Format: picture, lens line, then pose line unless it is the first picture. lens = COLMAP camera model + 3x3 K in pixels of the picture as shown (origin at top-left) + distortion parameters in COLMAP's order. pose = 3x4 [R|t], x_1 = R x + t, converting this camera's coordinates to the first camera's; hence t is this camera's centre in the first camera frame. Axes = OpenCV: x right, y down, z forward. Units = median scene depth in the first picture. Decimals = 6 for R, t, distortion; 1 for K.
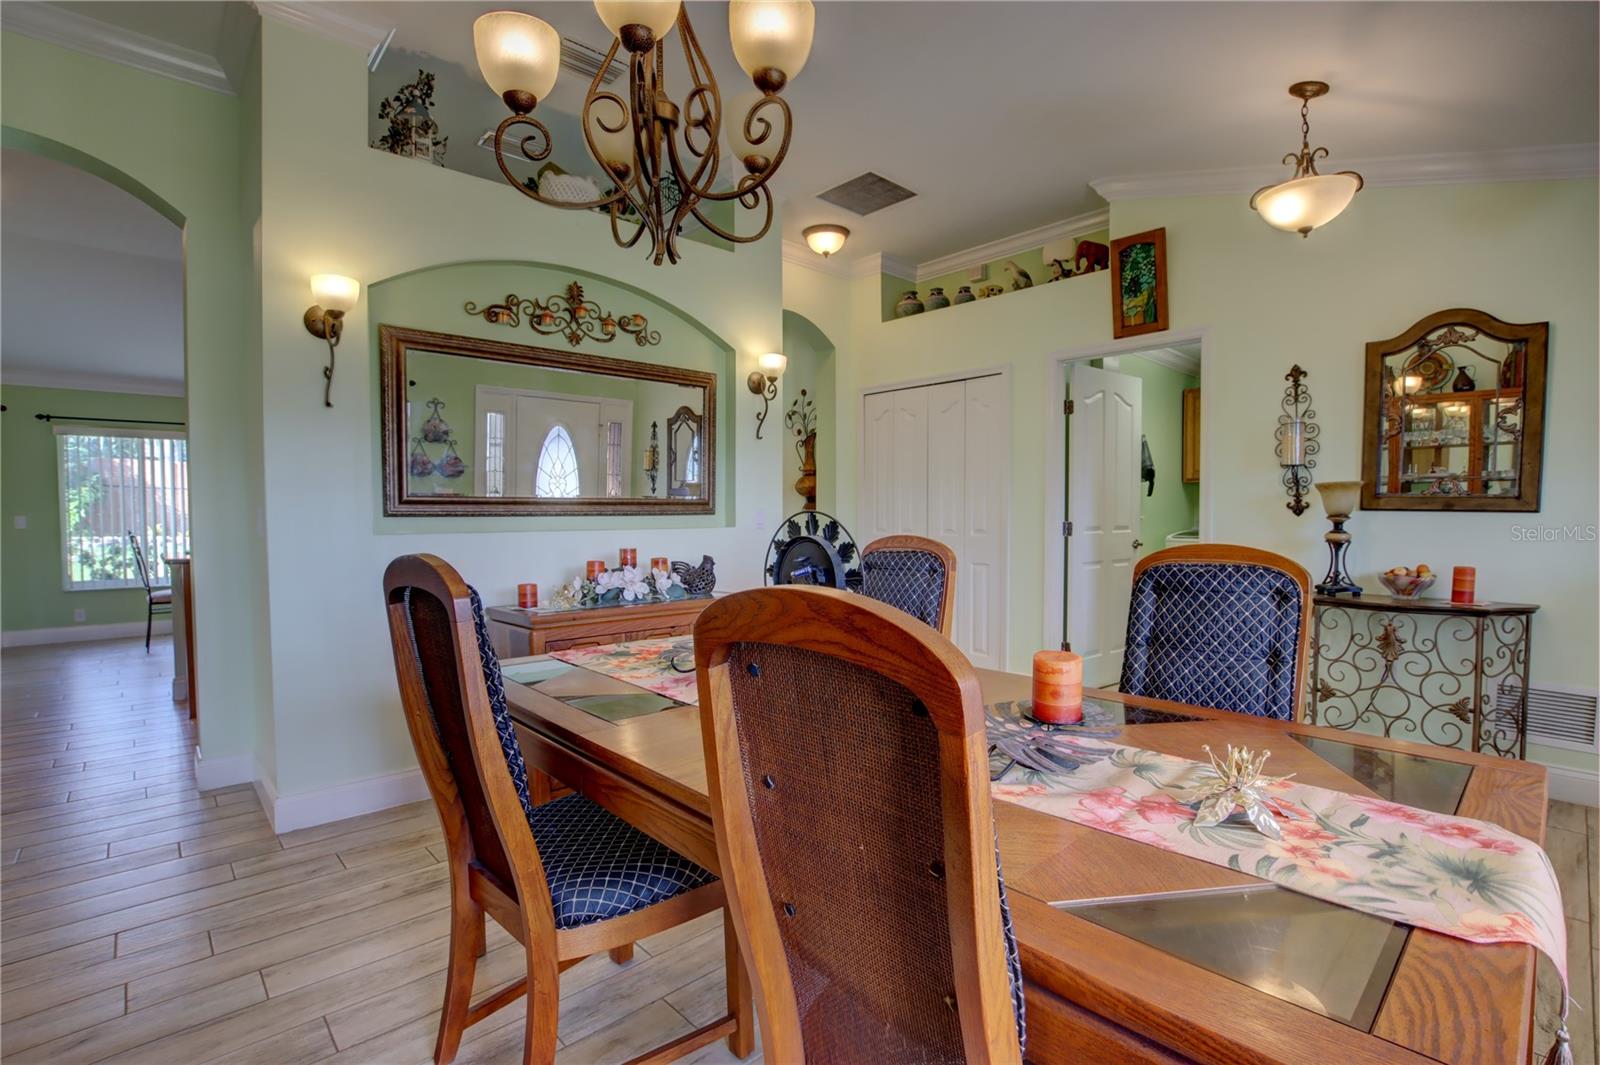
lens RADIAL K [[742.3, 0, 814.5], [0, 742.3, 528.4], [0, 0, 1]] dist [-0.030640, 0.002326]
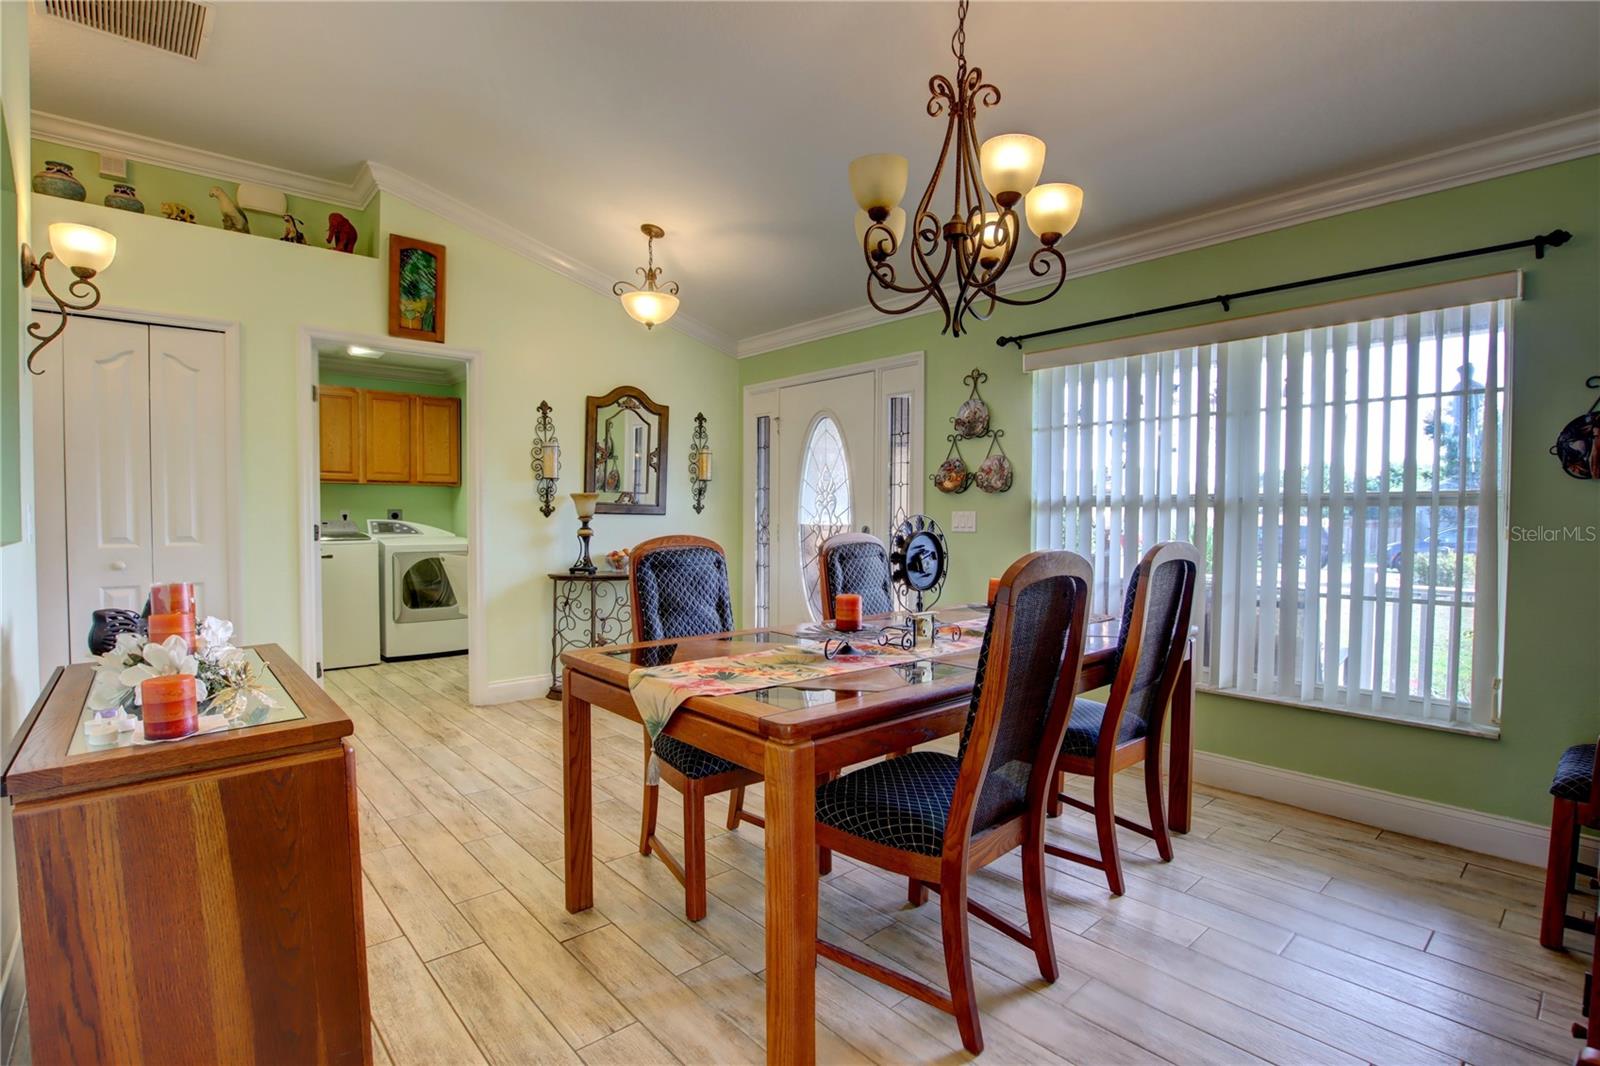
lens RADIAL K [[739.0, 0, 800.4], [0, 739.0, 536.7], [0, 0, 1]] dist [-0.035206, 0.003935]
pose [[0.019960, -0.032298, 0.999279, -0.639947], [0.019319, 0.999304, 0.031913, -0.015761], [-0.999614, 0.018668, 0.020570, 0.522494]]
